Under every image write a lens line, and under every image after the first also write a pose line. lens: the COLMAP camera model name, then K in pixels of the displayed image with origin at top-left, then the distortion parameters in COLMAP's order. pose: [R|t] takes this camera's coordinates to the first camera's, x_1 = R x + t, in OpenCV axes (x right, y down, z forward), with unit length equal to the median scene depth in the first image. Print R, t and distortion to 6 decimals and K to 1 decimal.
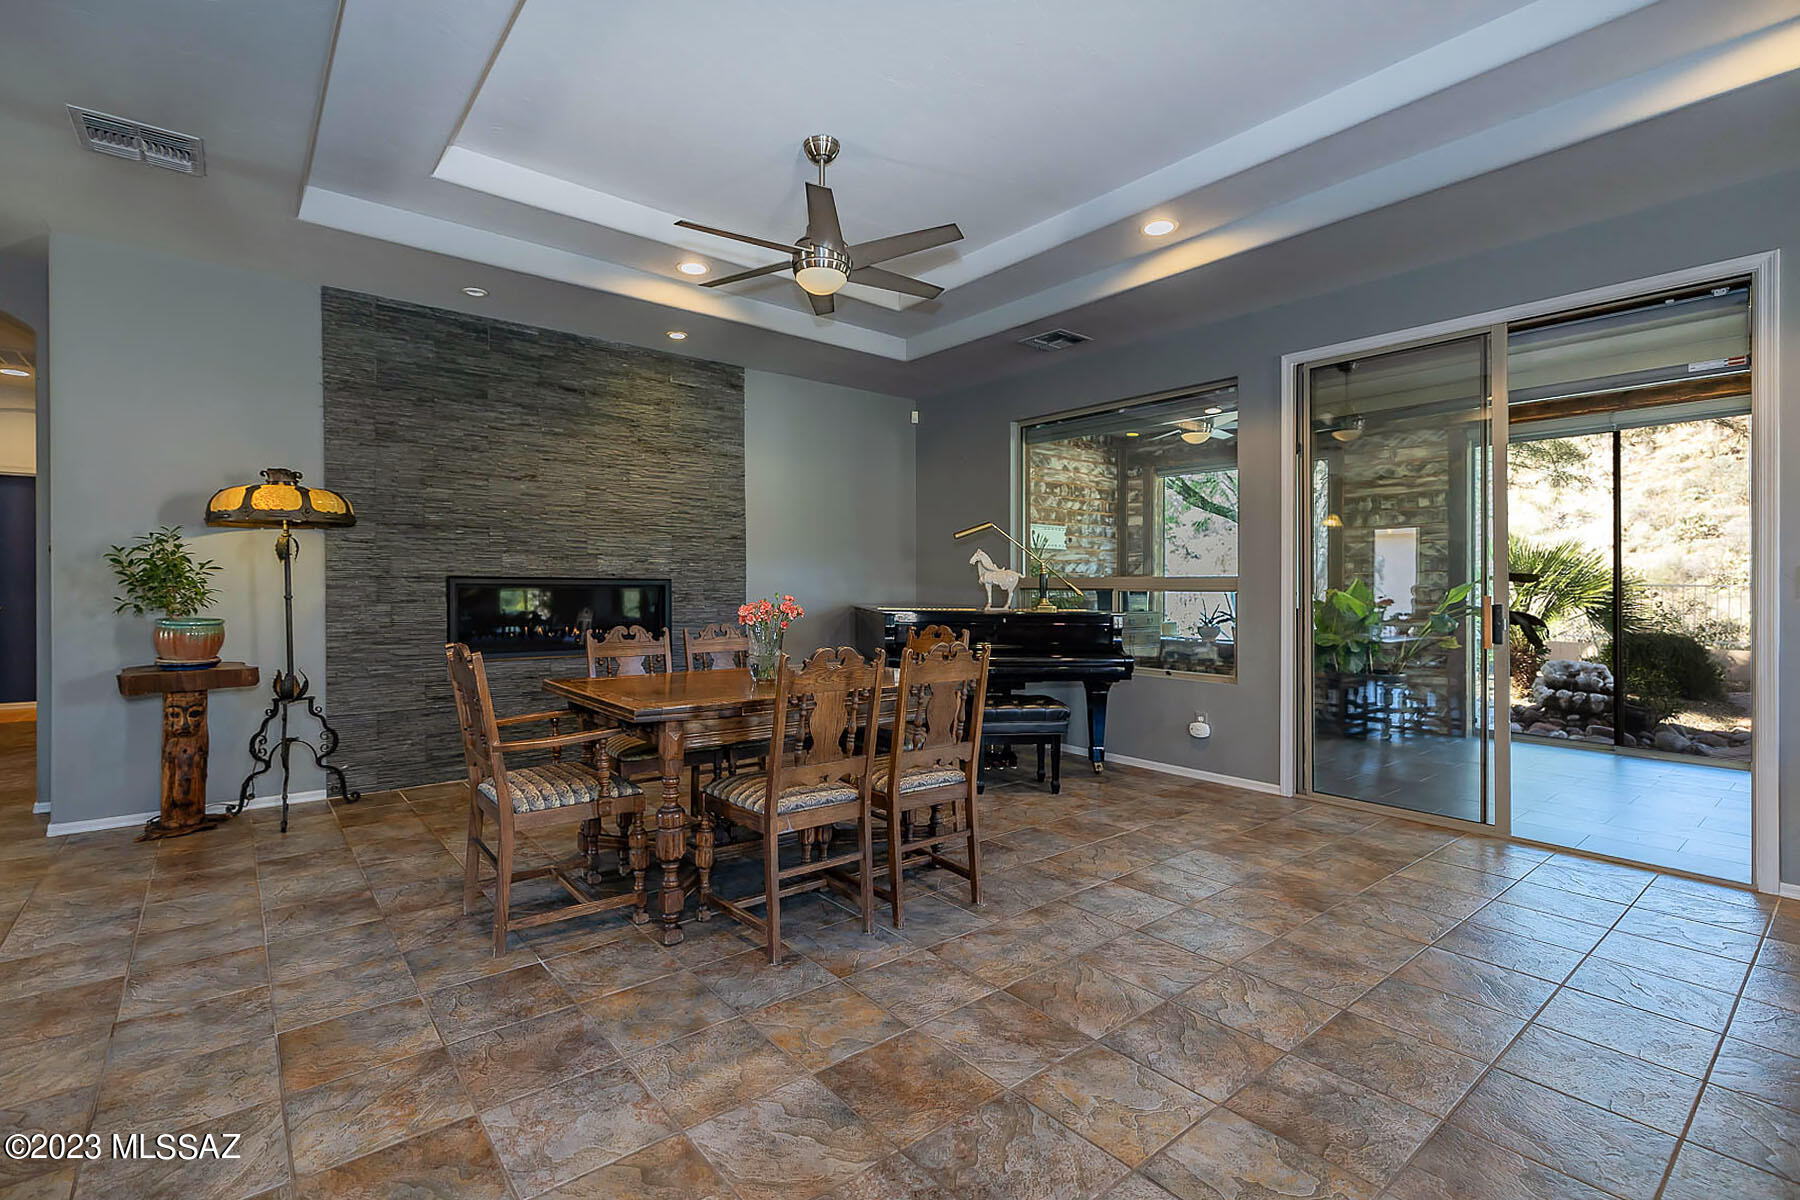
lens RADIAL K [[780.1, 0, 975.6], [0, 780.1, 600.2], [0, 0, 1]] dist [0.002016, 0.000197]
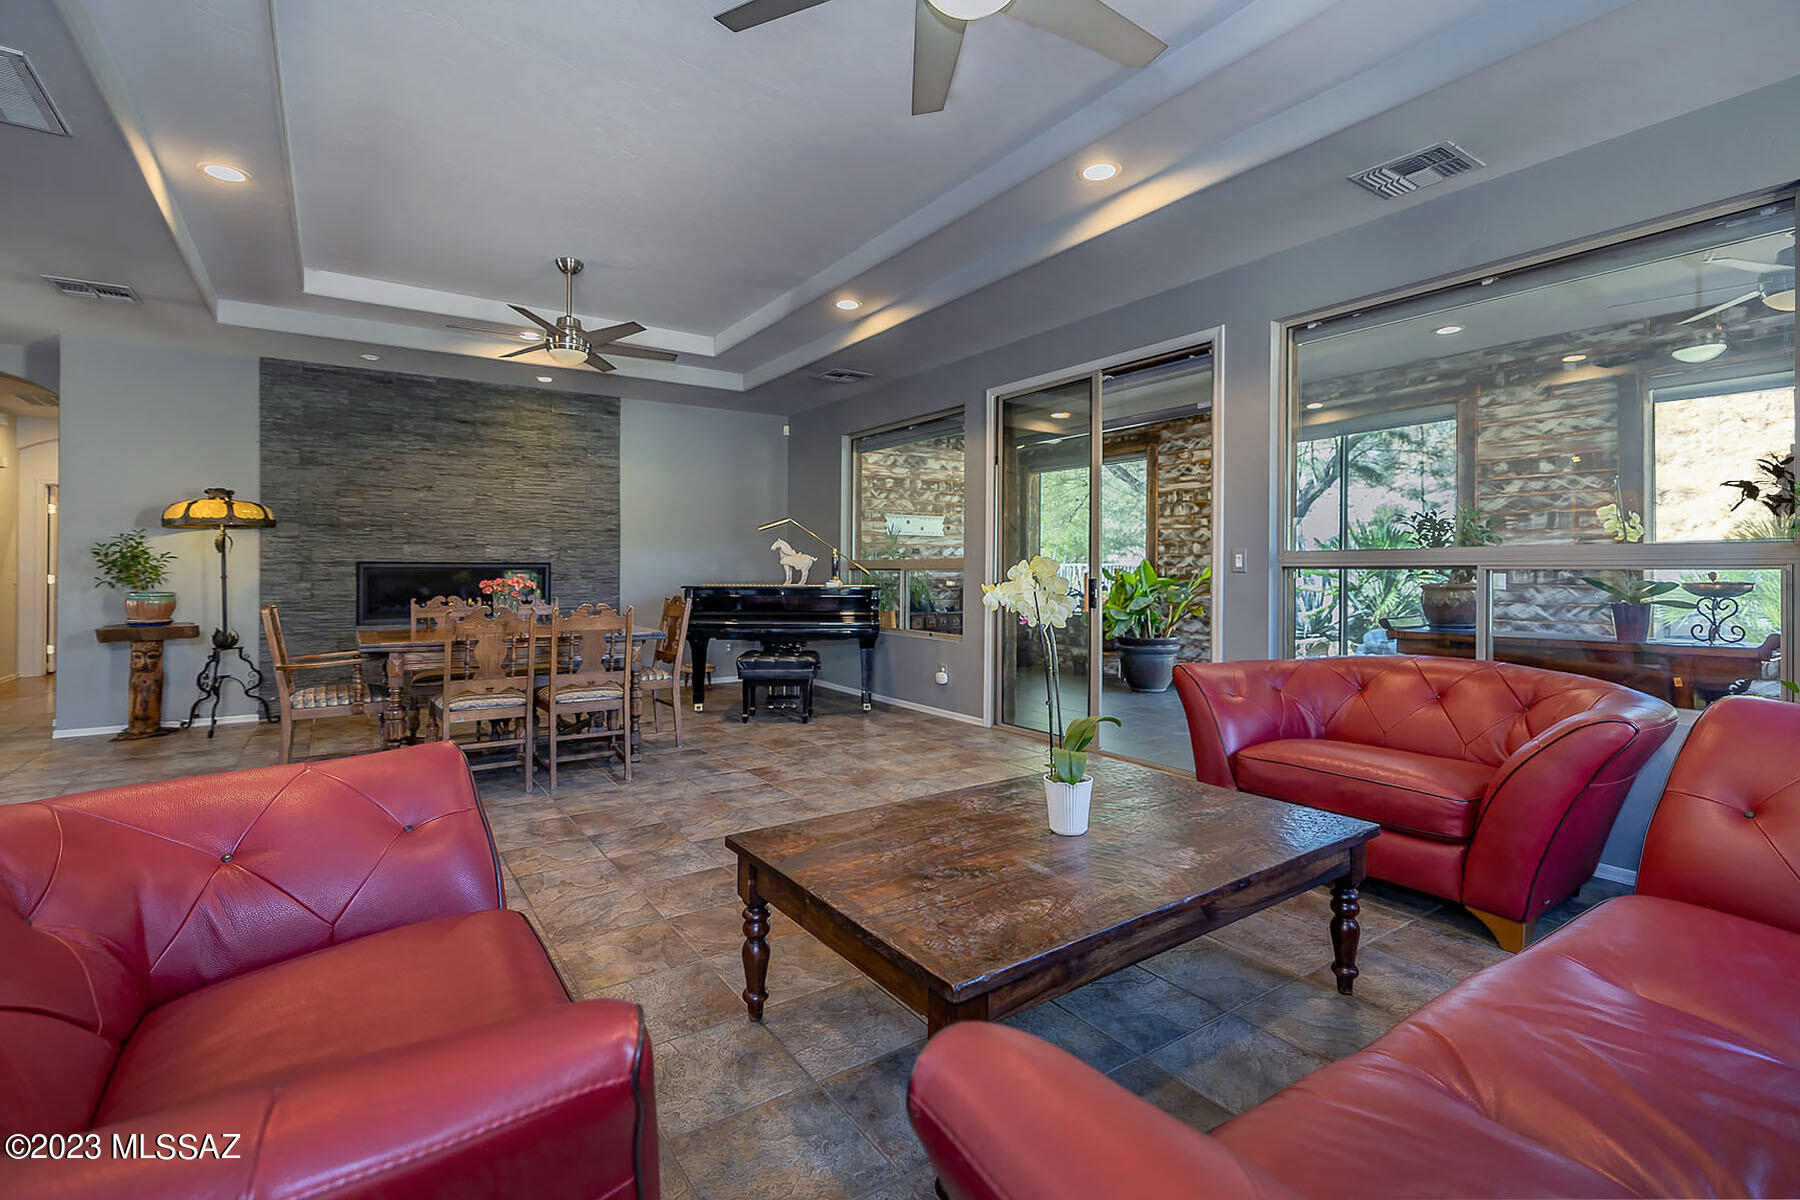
lens RADIAL K [[738.4, 0, 987.9], [0, 738.4, 570.3], [0, 0, 1]] dist [0.002042, -0.000012]
pose [[0.999145, -0.004884, -0.041062, 0.527161], [0.004295, 0.999887, -0.014417, 0.008259], [0.041128, 0.014229, 0.999053, -0.274592]]
